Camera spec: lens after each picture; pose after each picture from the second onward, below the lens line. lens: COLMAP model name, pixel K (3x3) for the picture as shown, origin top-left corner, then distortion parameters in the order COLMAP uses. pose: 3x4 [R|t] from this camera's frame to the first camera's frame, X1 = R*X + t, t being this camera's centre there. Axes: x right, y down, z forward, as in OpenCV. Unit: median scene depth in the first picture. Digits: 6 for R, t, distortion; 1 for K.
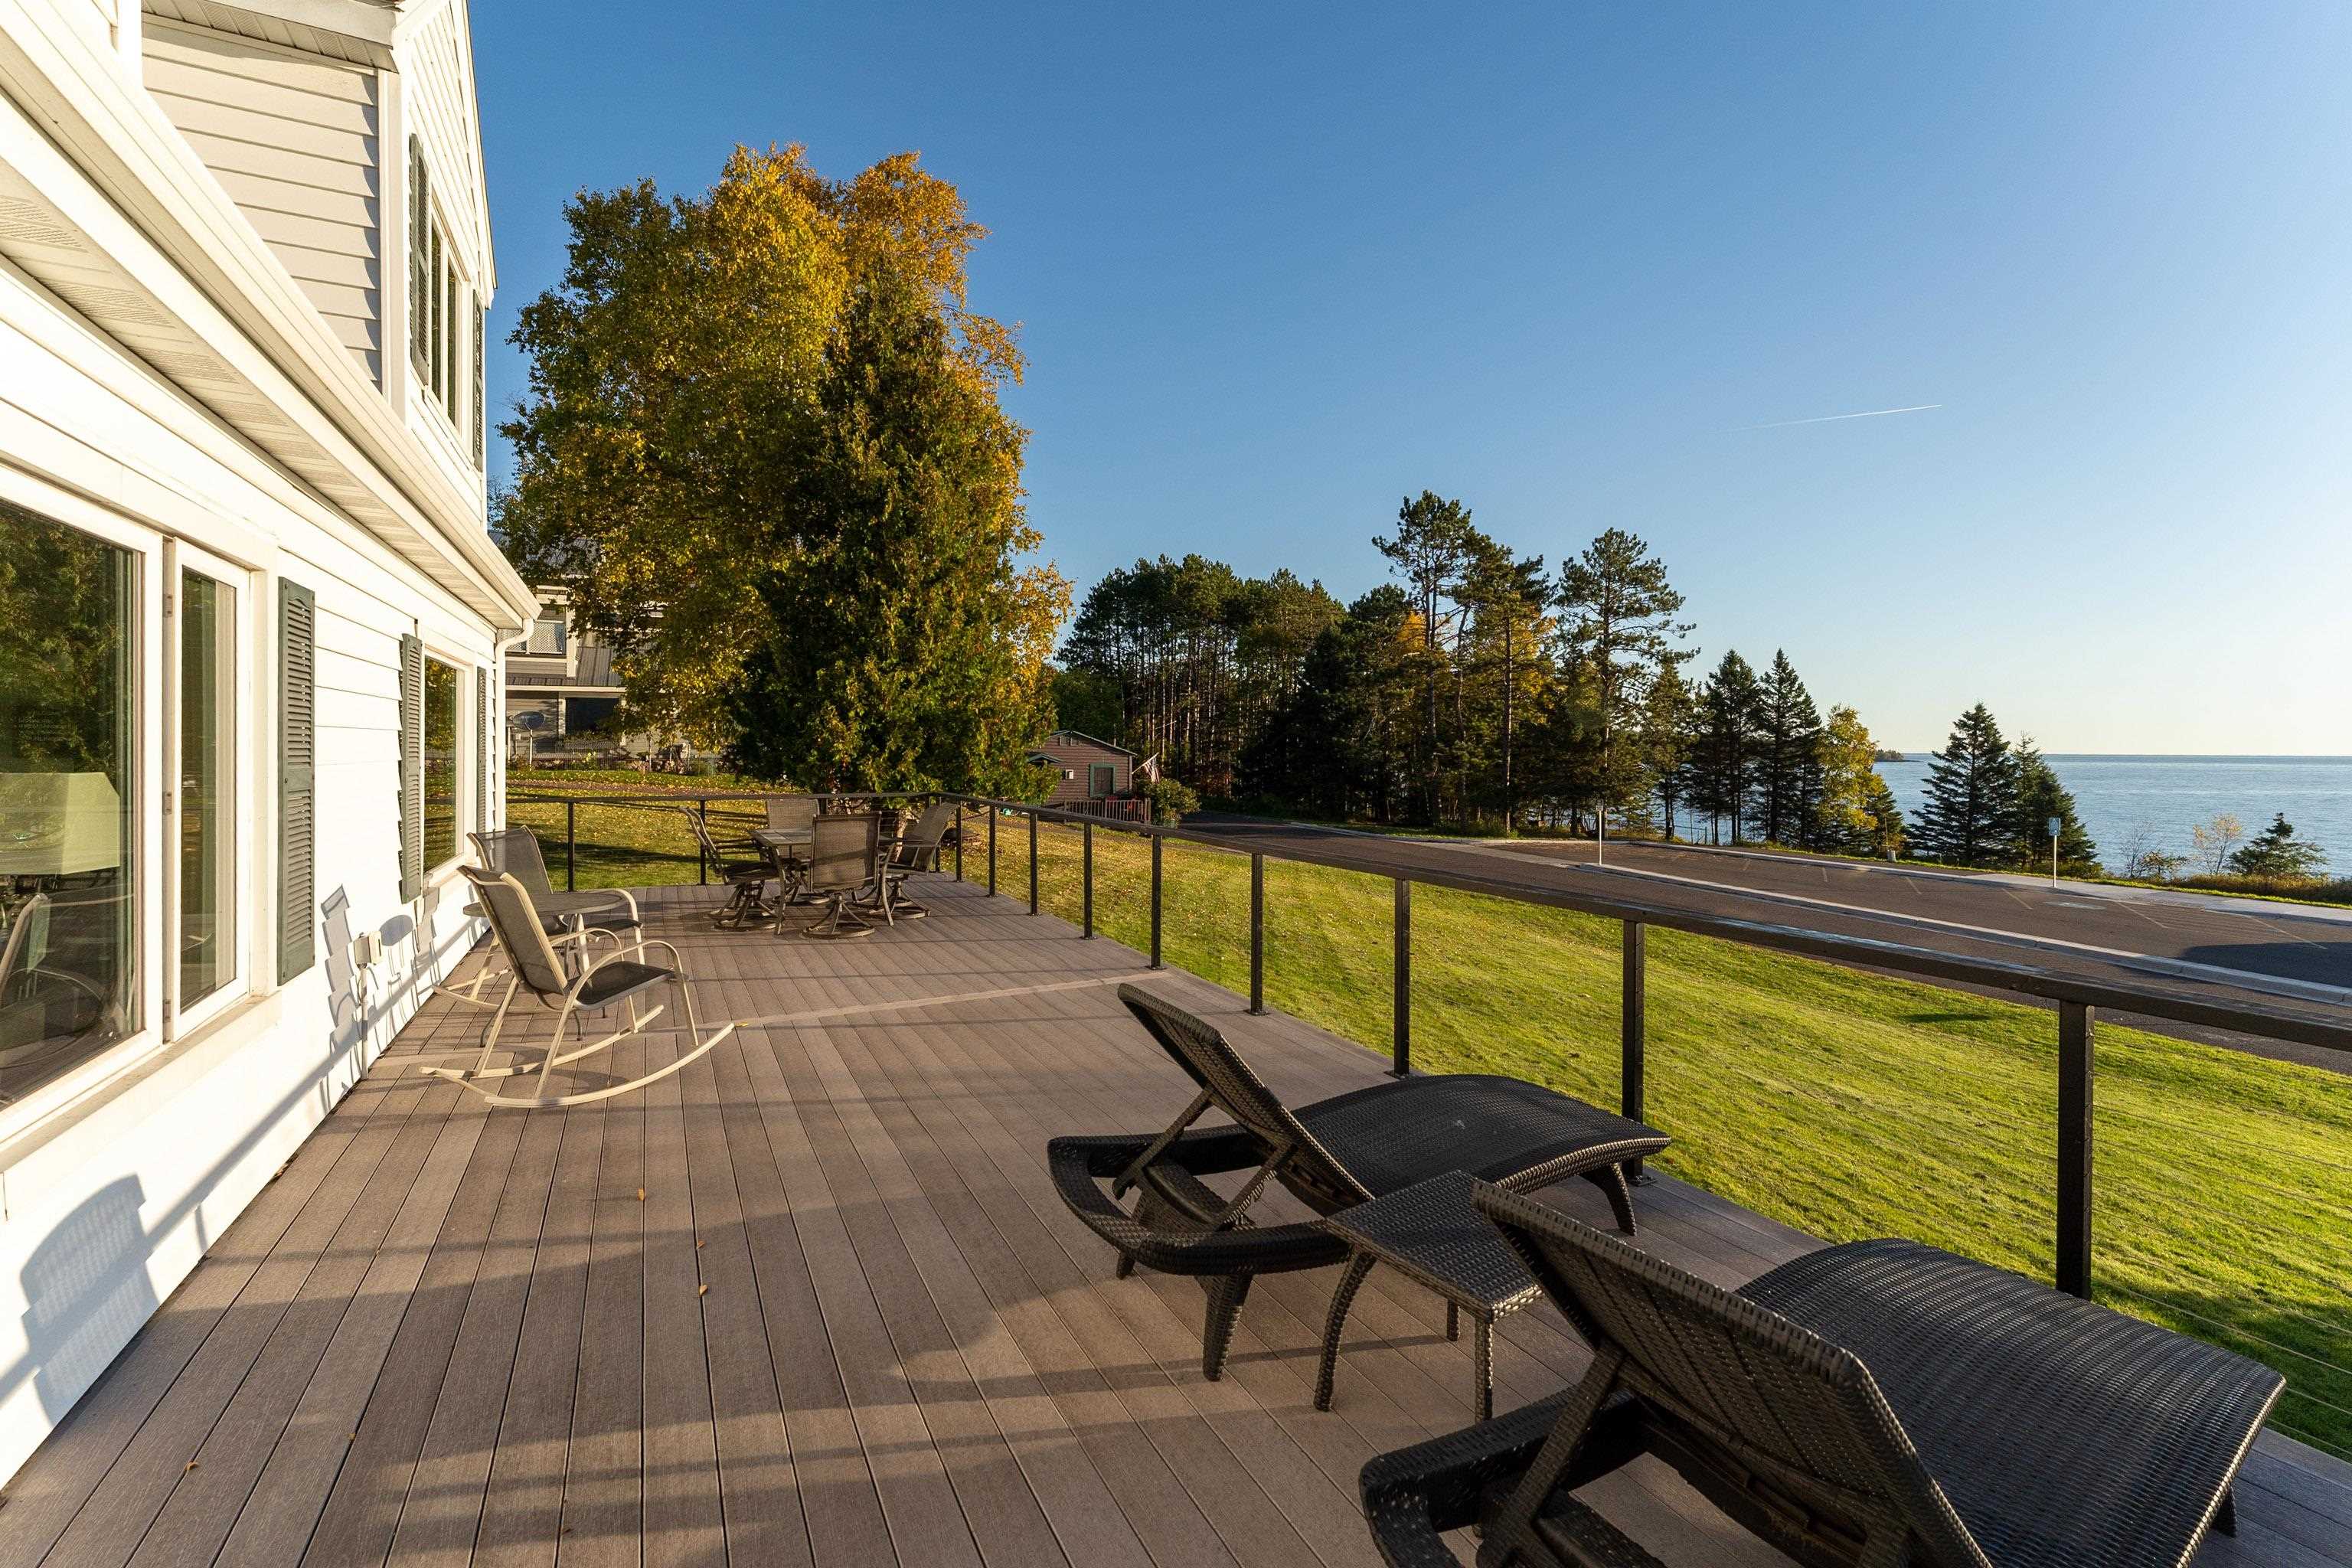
lens RADIAL K [[1008.8, 0, 1172.3], [0, 1008.8, 747.9], [0, 0, 1]] dist [-0.002464, -0.000241]
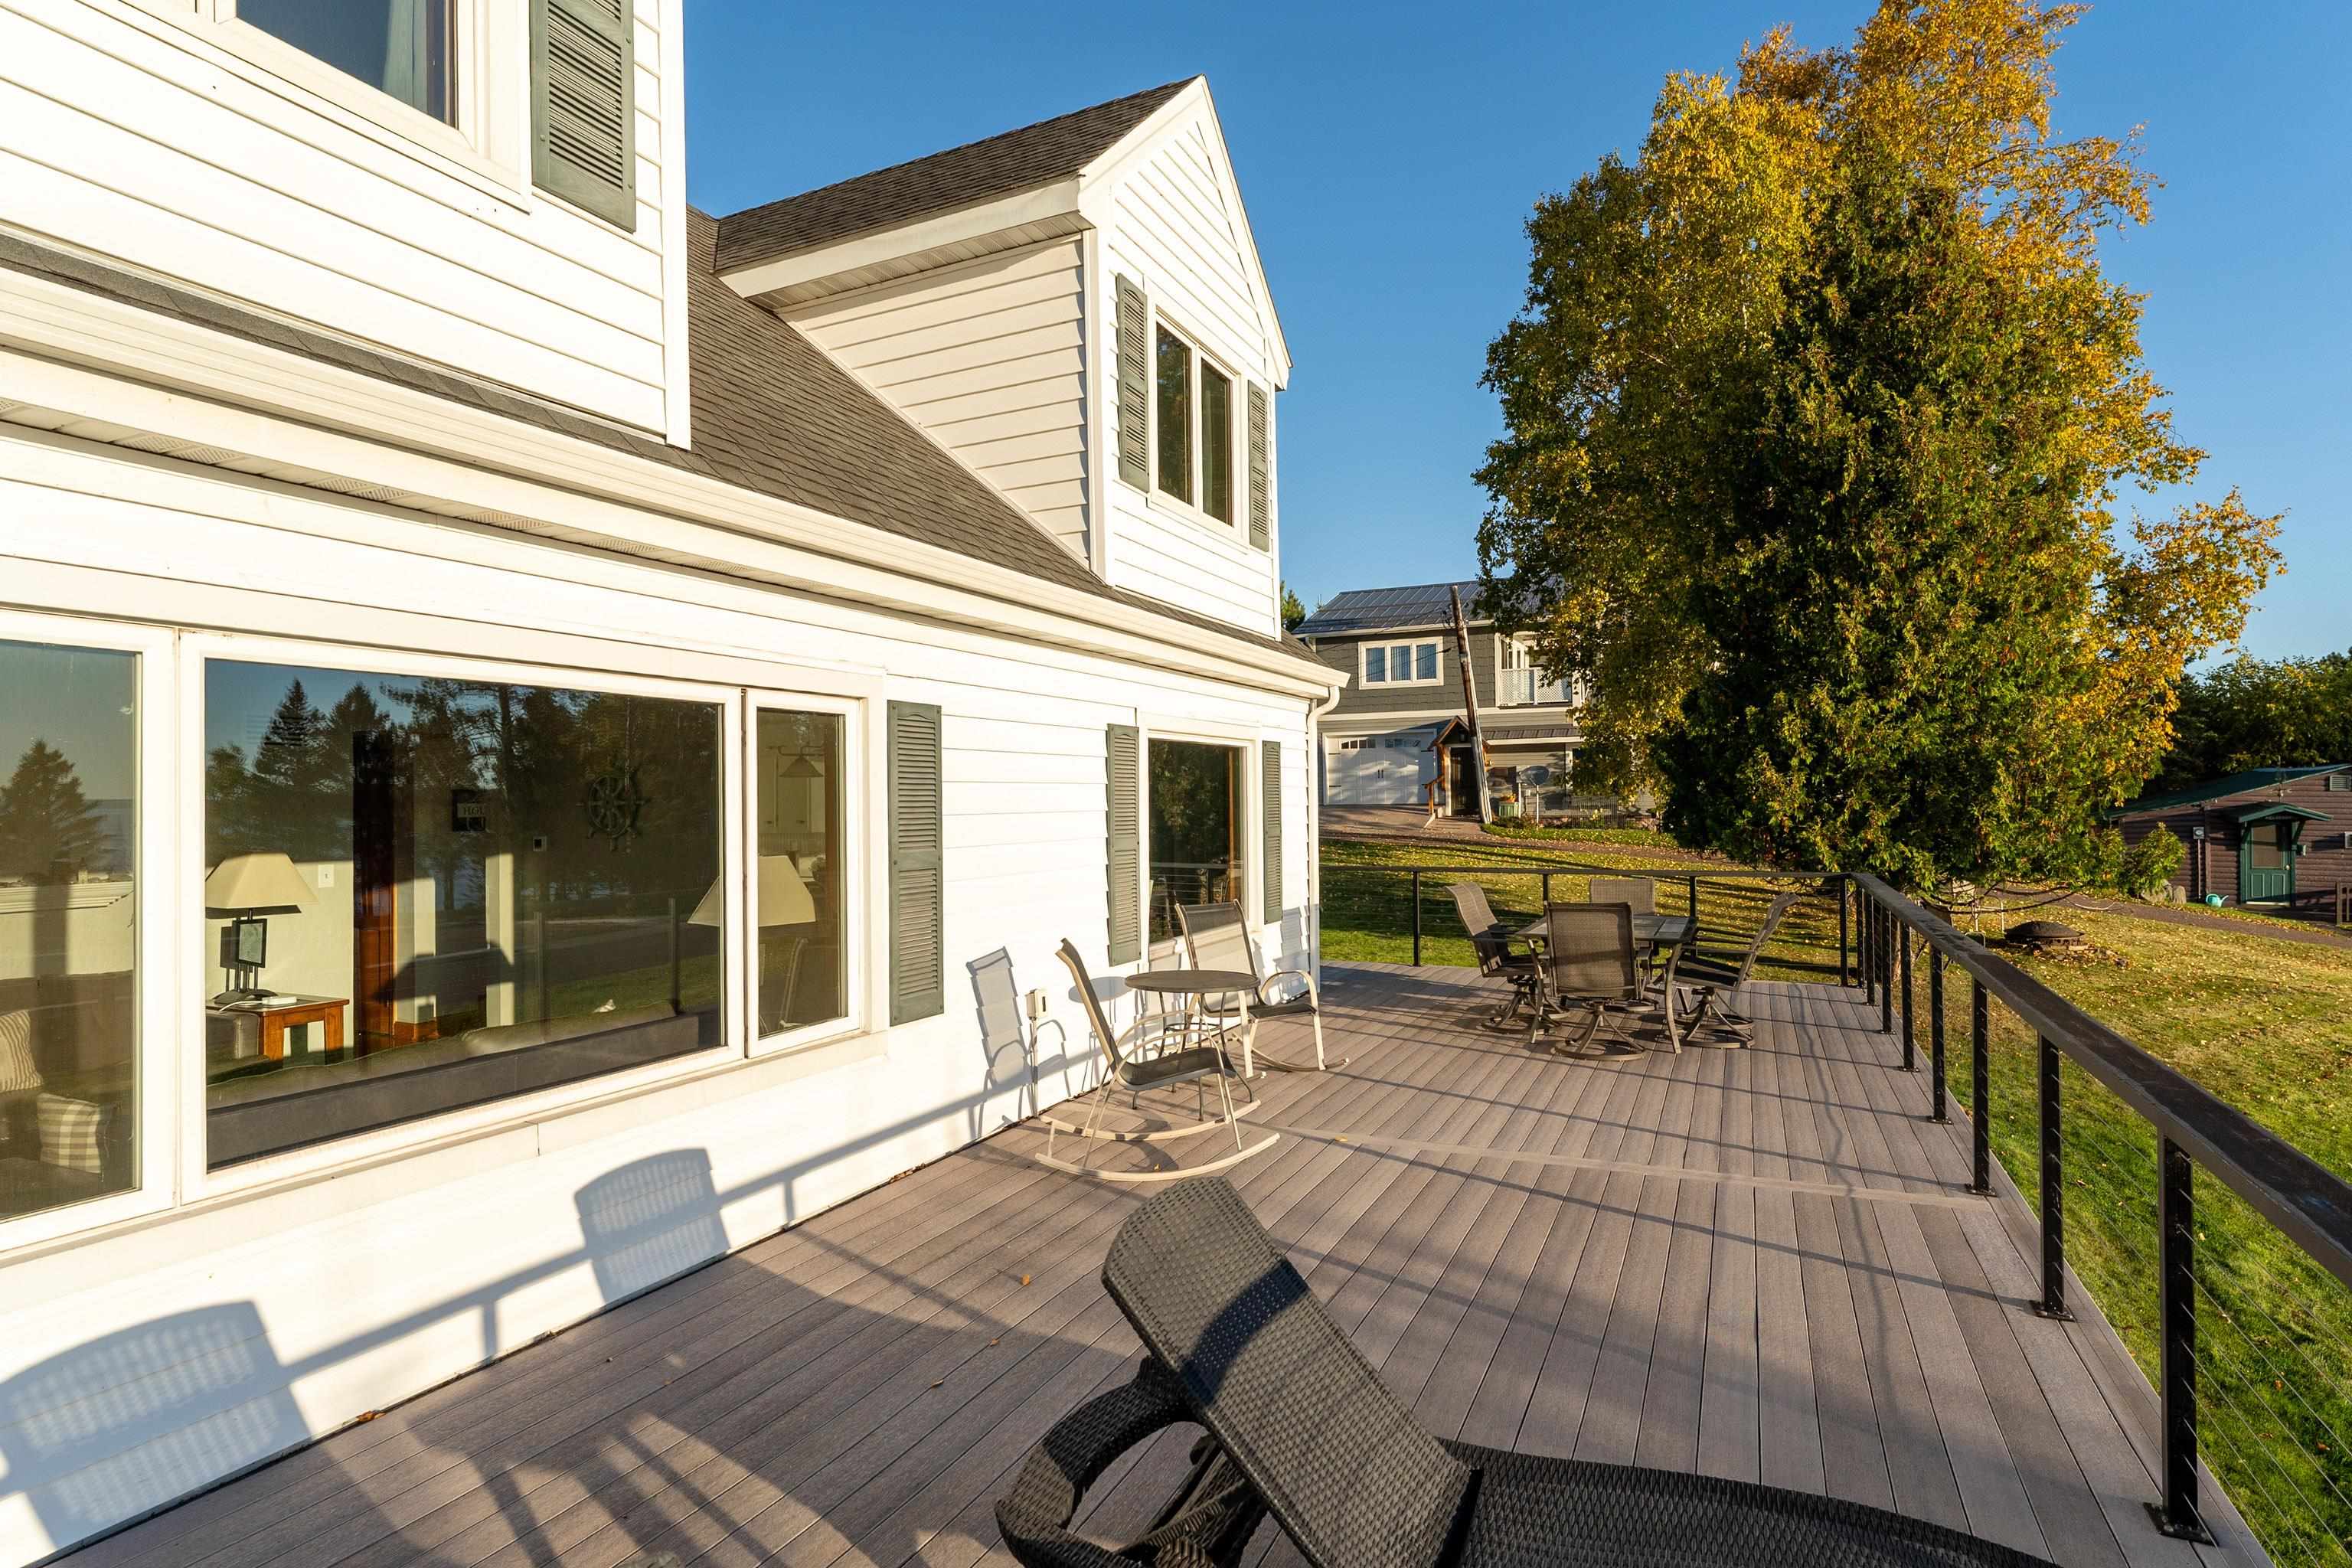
lens RADIAL K [[1226.8, 0, 1176.0], [0, 1226.8, 784.0], [0, 0, 1]] dist [0.002100, -0.000519]
pose [[0.608533, -0.022356, -0.793214, 0.120495], [0.013736, 0.999750, -0.017639, -0.007331], [0.793410, -0.000162, 0.608688, 0.078045]]
